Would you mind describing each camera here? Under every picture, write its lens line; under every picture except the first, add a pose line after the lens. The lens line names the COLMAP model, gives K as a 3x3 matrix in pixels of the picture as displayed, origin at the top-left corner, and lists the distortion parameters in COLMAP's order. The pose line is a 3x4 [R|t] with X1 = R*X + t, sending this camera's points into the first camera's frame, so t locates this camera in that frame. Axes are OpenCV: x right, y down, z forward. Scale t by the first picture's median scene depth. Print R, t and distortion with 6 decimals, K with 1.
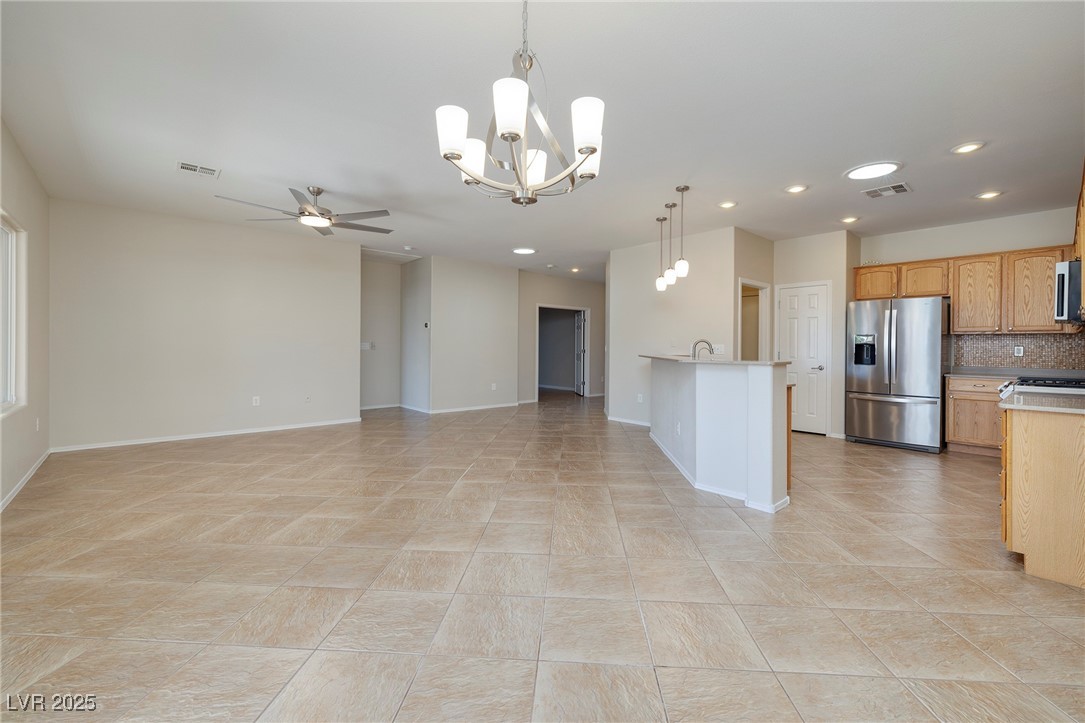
lens RADIAL K [[461.9, 0, 540.6], [0, 461.9, 346.8], [0, 0, 1]] dist [0.001962, 0.000295]
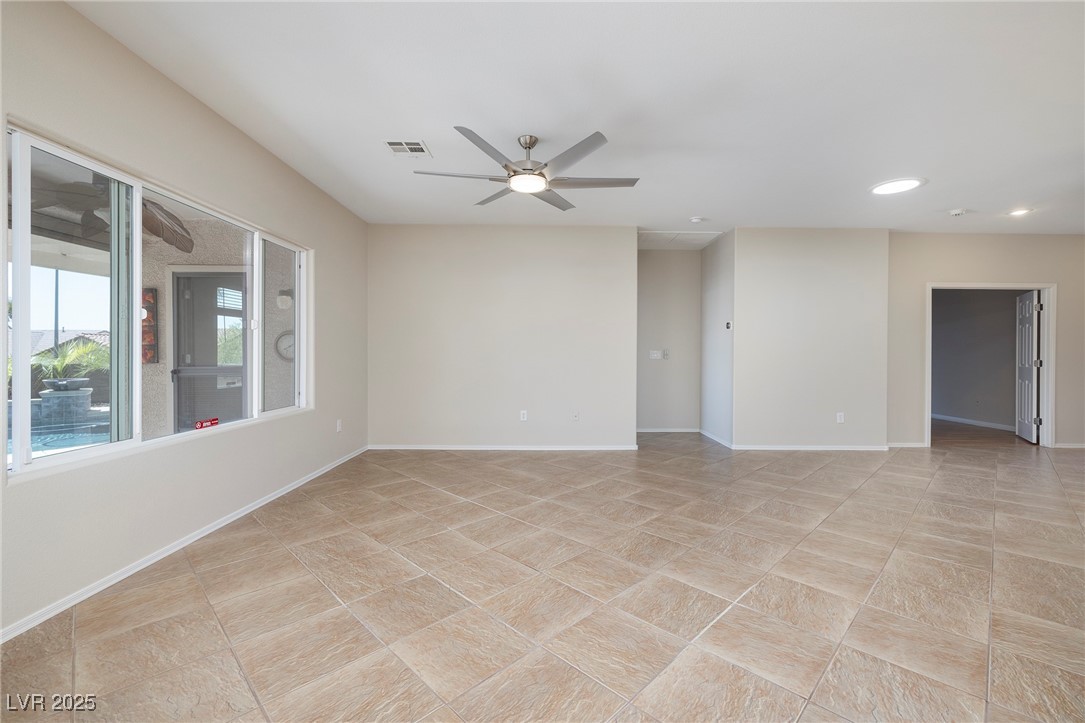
lens RADIAL K [[464.1, 0, 549.2], [0, 464.1, 354.6], [0, 0, 1]] dist [0.000858, 0.000136]
pose [[0.763787, -0.001247, -0.645467, 0.009531], [-0.000219, 0.999998, -0.002191, 0.000325], [0.645468, 0.001815, 0.763785, 0.365168]]
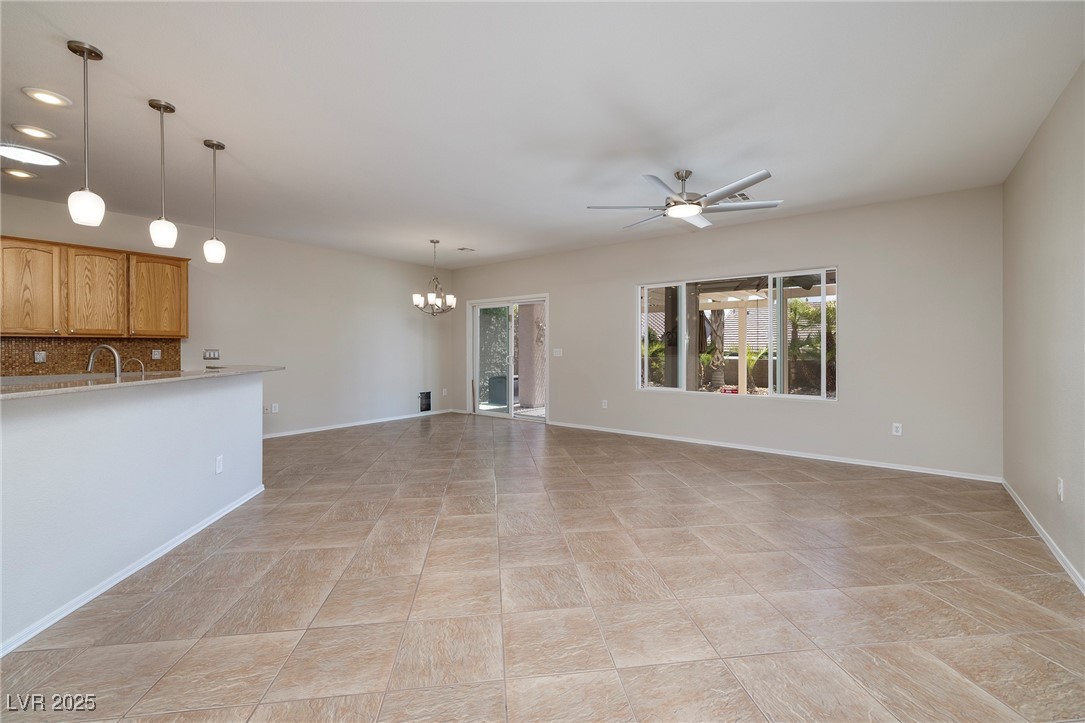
lens RADIAL K [[461.9, 0, 540.6], [0, 461.9, 346.8], [0, 0, 1]] dist [0.001962, 0.000295]
pose [[-0.983552, -0.008017, -0.180444, -0.057288], [-0.007167, 0.999960, -0.005367, -0.010525], [0.180480, -0.003985, -0.983571, 1.386309]]
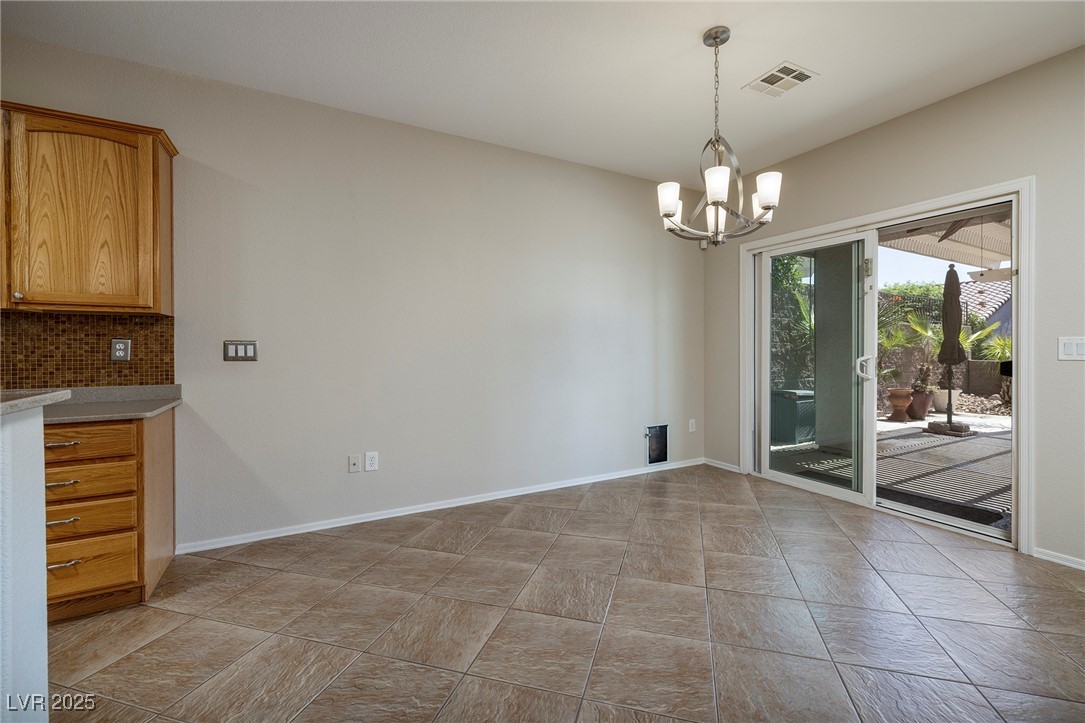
lens RADIAL K [[484.4, 0, 540.1], [0, 484.4, 351.5], [0, 0, 1]] dist [0.021226, 0.000127]
pose [[-0.975003, -0.008126, 0.222044, 0.044393], [-0.006020, 0.999930, 0.010158, -0.000418], [-0.222111, 0.008567, -0.974984, 0.715179]]
